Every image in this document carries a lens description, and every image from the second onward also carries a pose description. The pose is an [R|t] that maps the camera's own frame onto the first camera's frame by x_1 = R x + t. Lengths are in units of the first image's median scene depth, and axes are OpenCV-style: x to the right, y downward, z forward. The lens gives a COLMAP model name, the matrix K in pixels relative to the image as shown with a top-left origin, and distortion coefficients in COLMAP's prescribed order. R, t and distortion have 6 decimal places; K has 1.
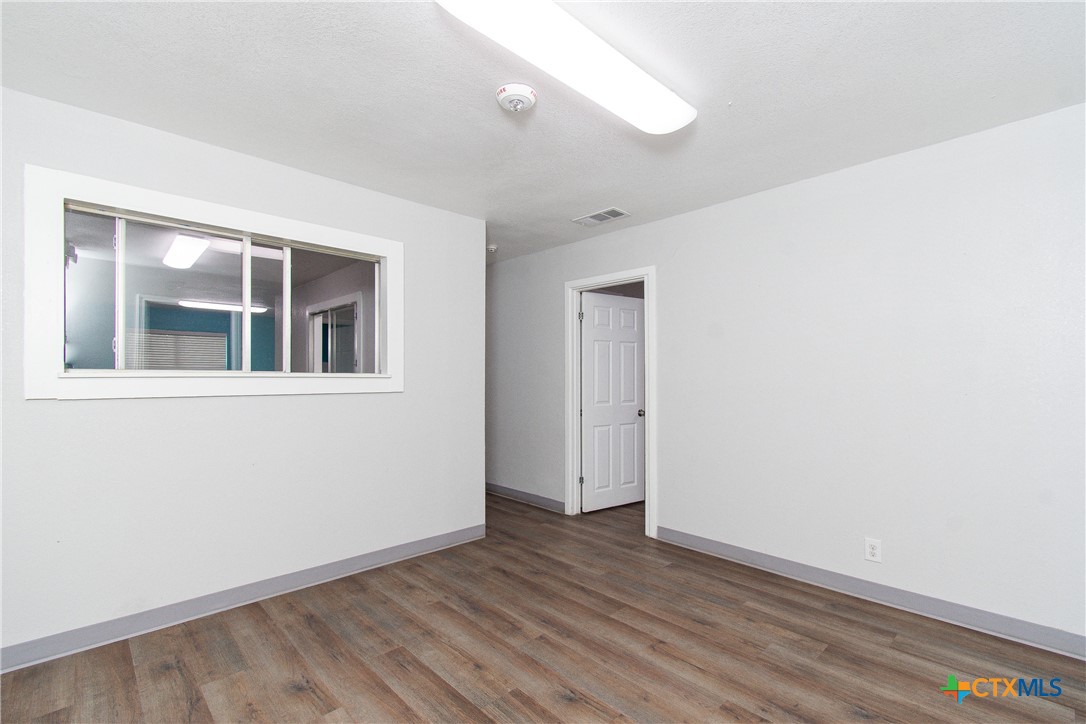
lens RADIAL K [[484.7, 0, 544.6], [0, 484.7, 374.7], [0, 0, 1]] dist [-0.001421, -0.000148]
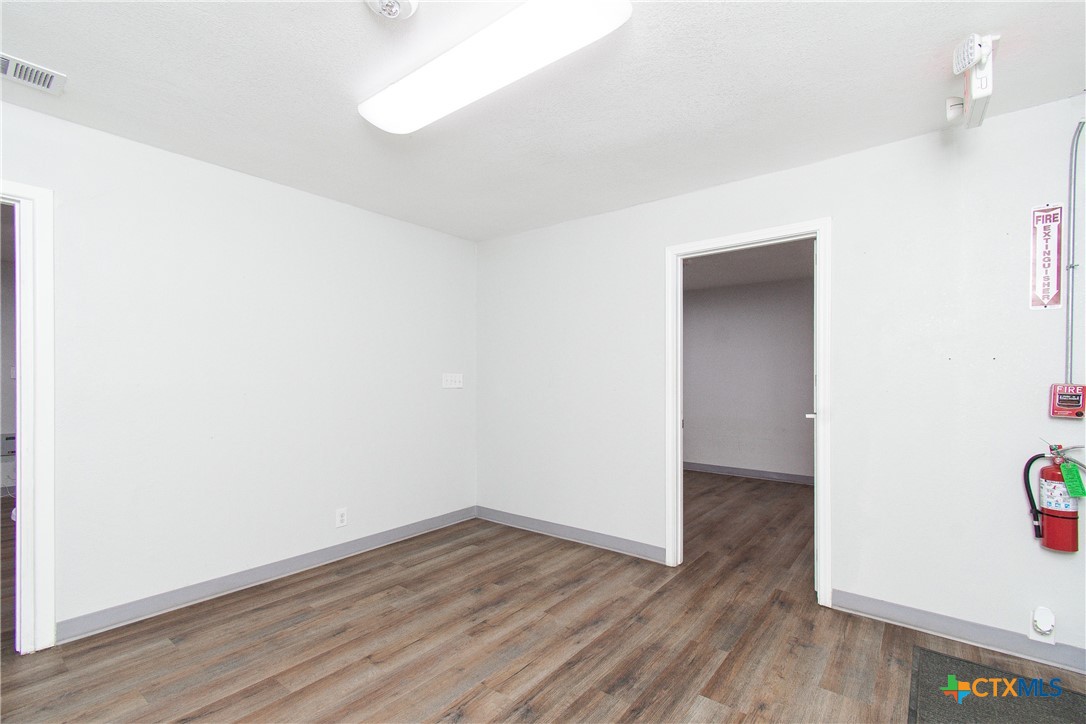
lens RADIAL K [[484.7, 0, 544.6], [0, 484.7, 374.7], [0, 0, 1]] dist [-0.001421, -0.000148]
pose [[-0.134204, 0.003277, 0.990948, -0.638821], [-0.004099, 0.999984, -0.003862, -0.001952], [-0.990945, -0.004580, -0.134188, 0.668032]]
